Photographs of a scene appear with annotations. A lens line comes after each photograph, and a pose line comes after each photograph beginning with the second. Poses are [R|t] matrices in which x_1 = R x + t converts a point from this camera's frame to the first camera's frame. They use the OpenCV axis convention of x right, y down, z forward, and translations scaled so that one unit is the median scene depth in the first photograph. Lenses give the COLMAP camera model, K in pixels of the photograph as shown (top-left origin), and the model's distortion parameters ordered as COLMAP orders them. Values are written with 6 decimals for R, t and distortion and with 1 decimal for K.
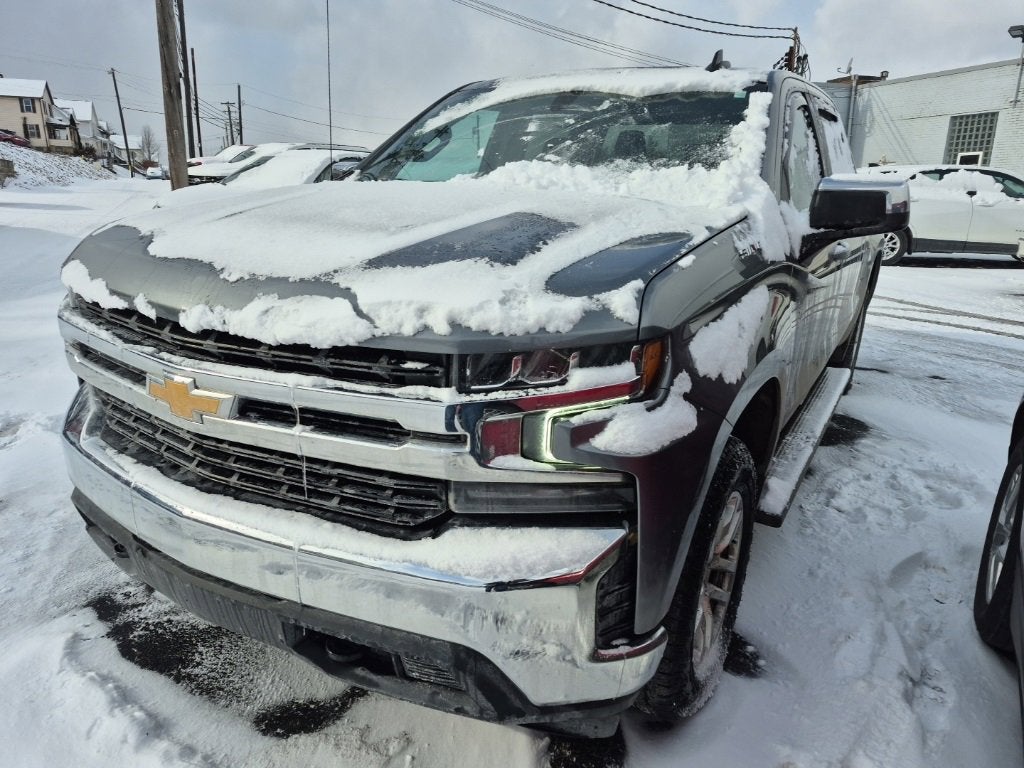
lens RADIAL K [[711.4, 0, 517.9], [0, 711.4, 400.9], [0, 0, 1]] dist [0.059533, -0.054258]
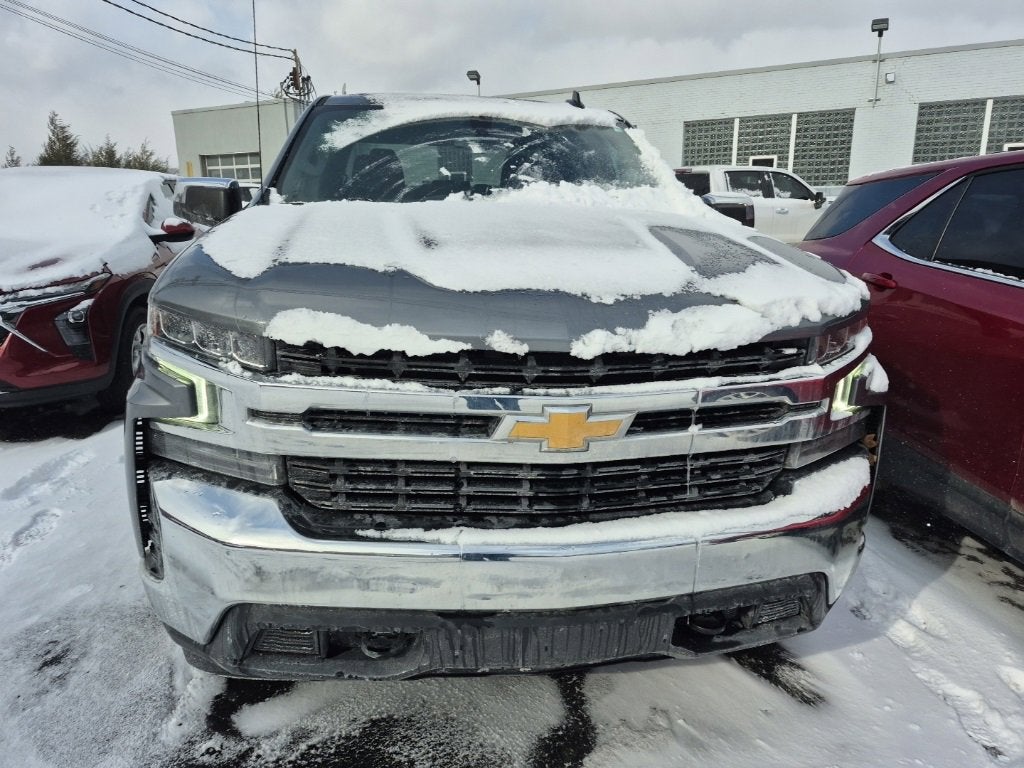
lens RADIAL K [[708.7, 0, 512.0], [0, 708.7, 384.0], [0, 0, 1]] dist [0.071363, -0.063107]
pose [[0.770400, -0.173422, 0.613522, -1.090835], [0.195697, 0.980164, 0.031323, -0.108106], [-0.606785, 0.095933, 0.789056, 0.285281]]
